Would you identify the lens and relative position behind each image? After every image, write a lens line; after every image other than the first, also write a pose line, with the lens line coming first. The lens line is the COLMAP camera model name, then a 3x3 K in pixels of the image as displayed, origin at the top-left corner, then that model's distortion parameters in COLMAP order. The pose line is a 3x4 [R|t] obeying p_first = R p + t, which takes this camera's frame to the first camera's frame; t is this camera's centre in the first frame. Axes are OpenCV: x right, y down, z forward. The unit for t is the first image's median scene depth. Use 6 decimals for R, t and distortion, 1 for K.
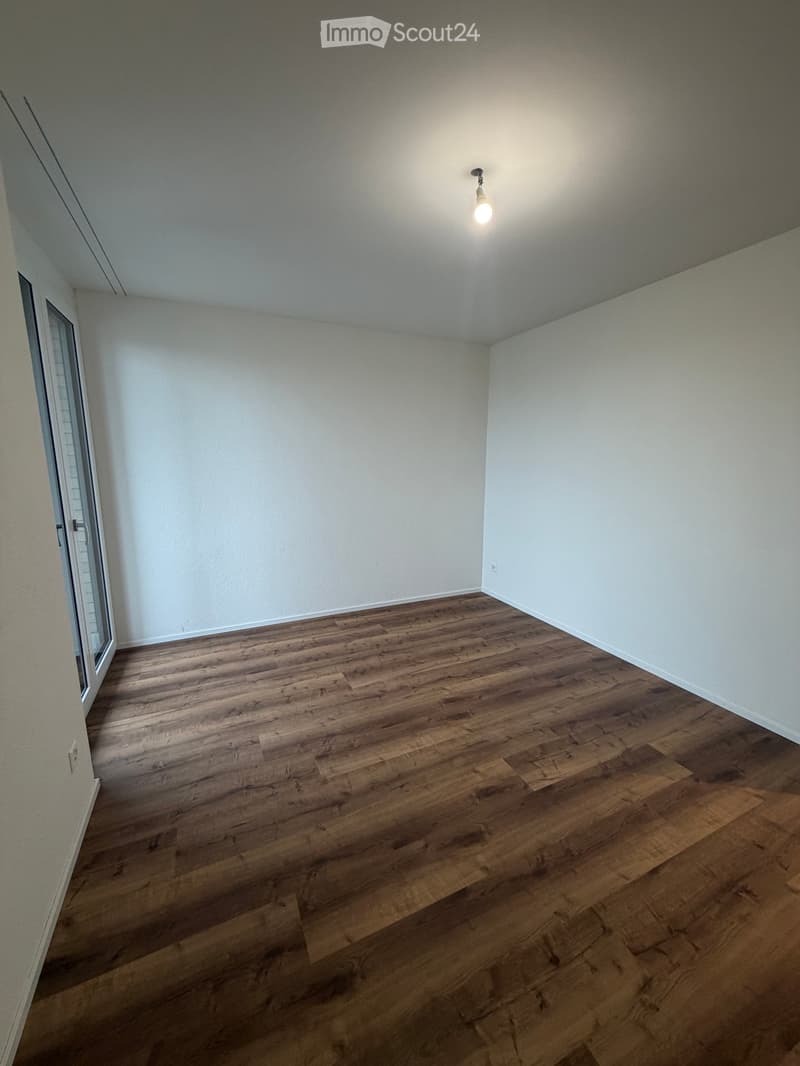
lens RADIAL K [[426.6, 0, 405.8], [0, 426.6, 529.1], [0, 0, 1]] dist [0.000875, 0.000217]
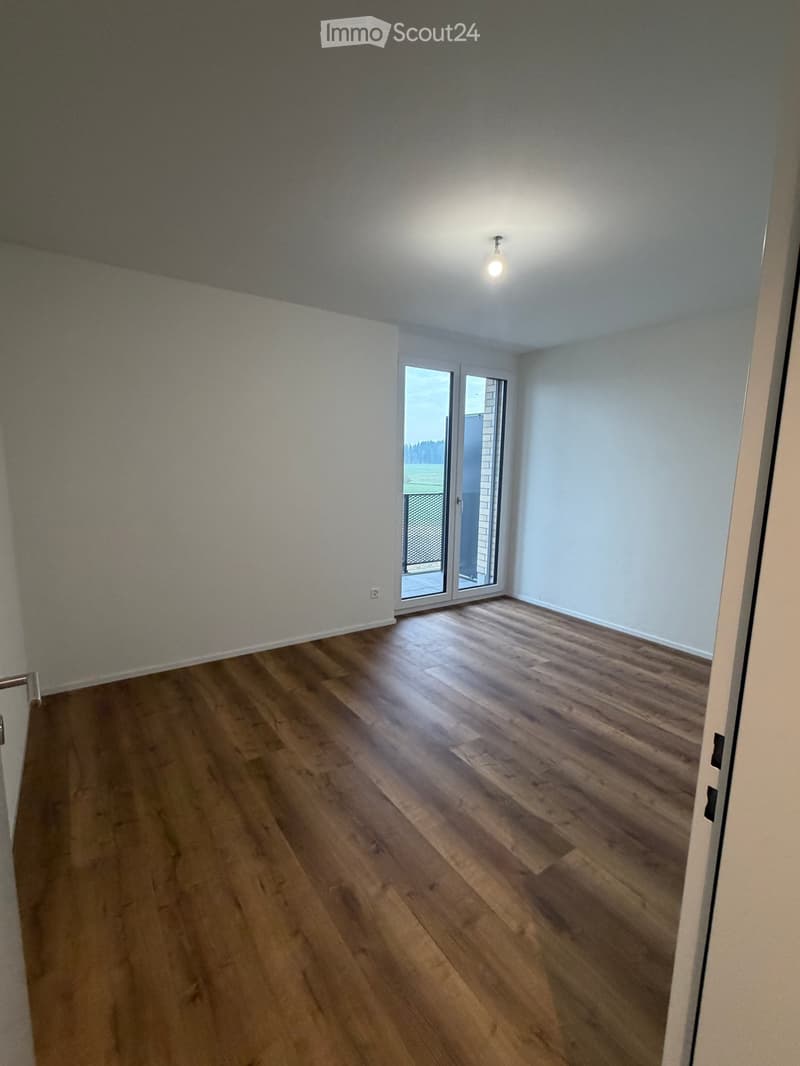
lens RADIAL K [[426.6, 0, 405.8], [0, 426.6, 529.1], [0, 0, 1]] dist [0.000875, 0.000217]
pose [[0.226536, 0.157765, -0.961141, 0.829572], [-0.186316, 0.975591, 0.116223, -0.070490], [0.956017, 0.152747, 0.250401, 0.300508]]
